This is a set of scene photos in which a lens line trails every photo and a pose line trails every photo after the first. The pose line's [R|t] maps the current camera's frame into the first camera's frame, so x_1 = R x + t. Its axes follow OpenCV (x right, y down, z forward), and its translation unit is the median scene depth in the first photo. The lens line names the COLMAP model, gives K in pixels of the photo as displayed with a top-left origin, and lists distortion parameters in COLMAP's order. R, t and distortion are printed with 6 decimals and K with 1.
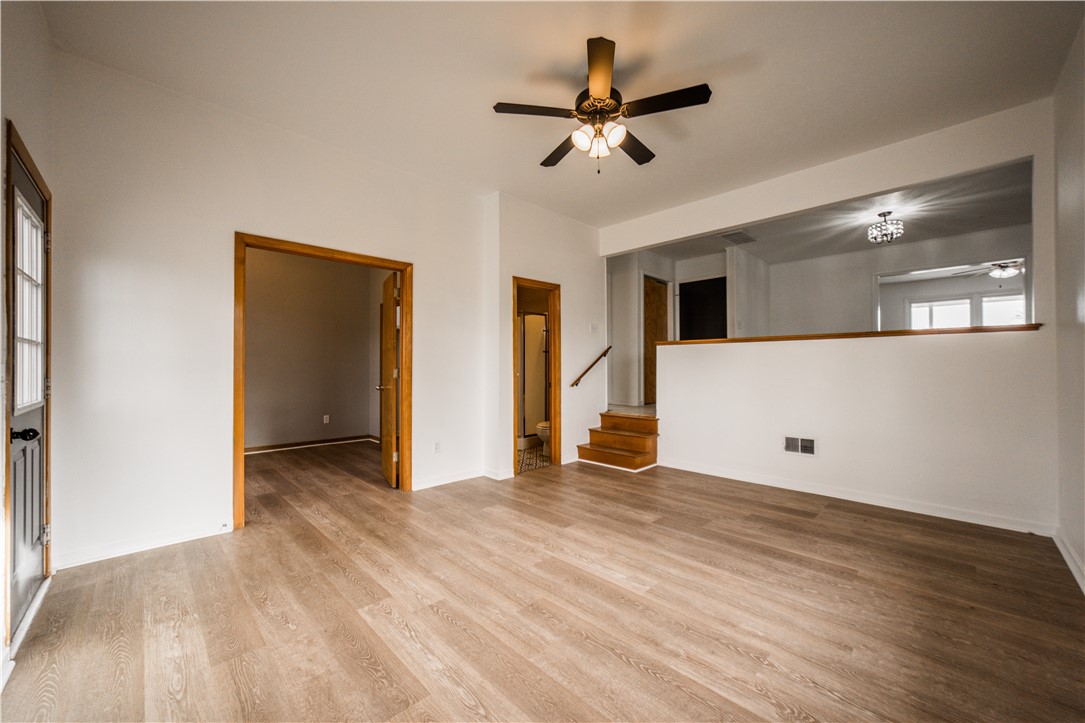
lens RADIAL K [[416.2, 0, 539.5], [0, 416.2, 362.1], [0, 0, 1]] dist [-0.025247, 0.007456]
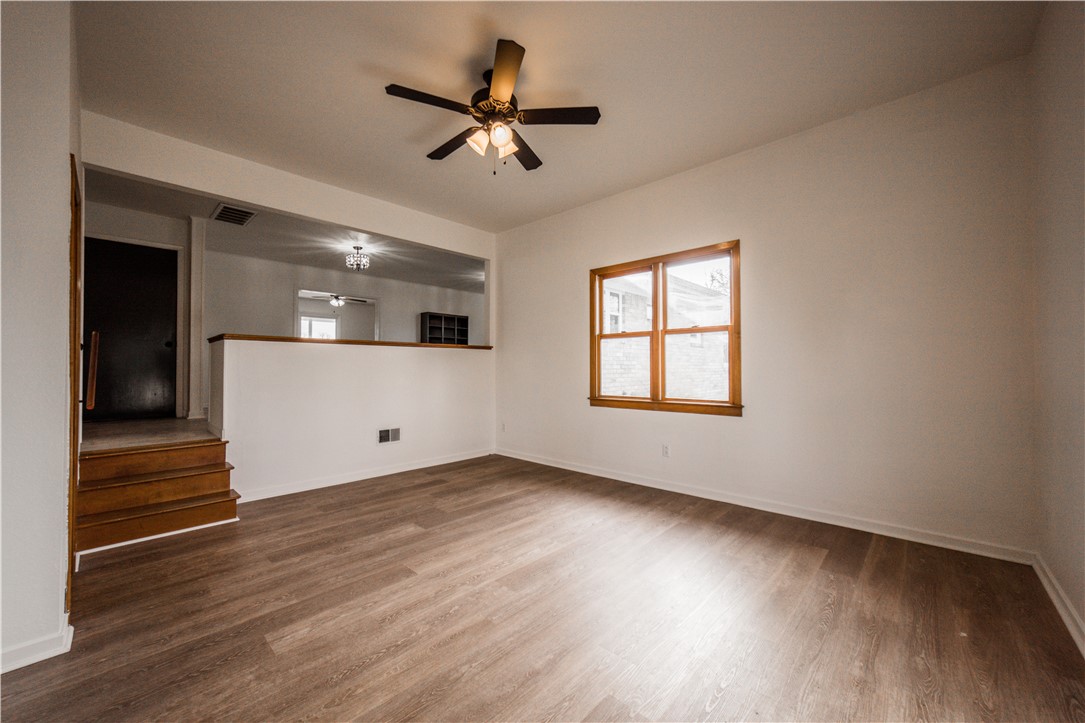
lens RADIAL K [[416.2, 0, 539.5], [0, 416.2, 362.1], [0, 0, 1]] dist [-0.025247, 0.007456]
pose [[-0.038766, 0.014709, 0.999140, -0.671743], [-0.007496, 0.999859, -0.015010, 0.008724], [-0.999220, -0.008072, -0.038651, 0.729610]]
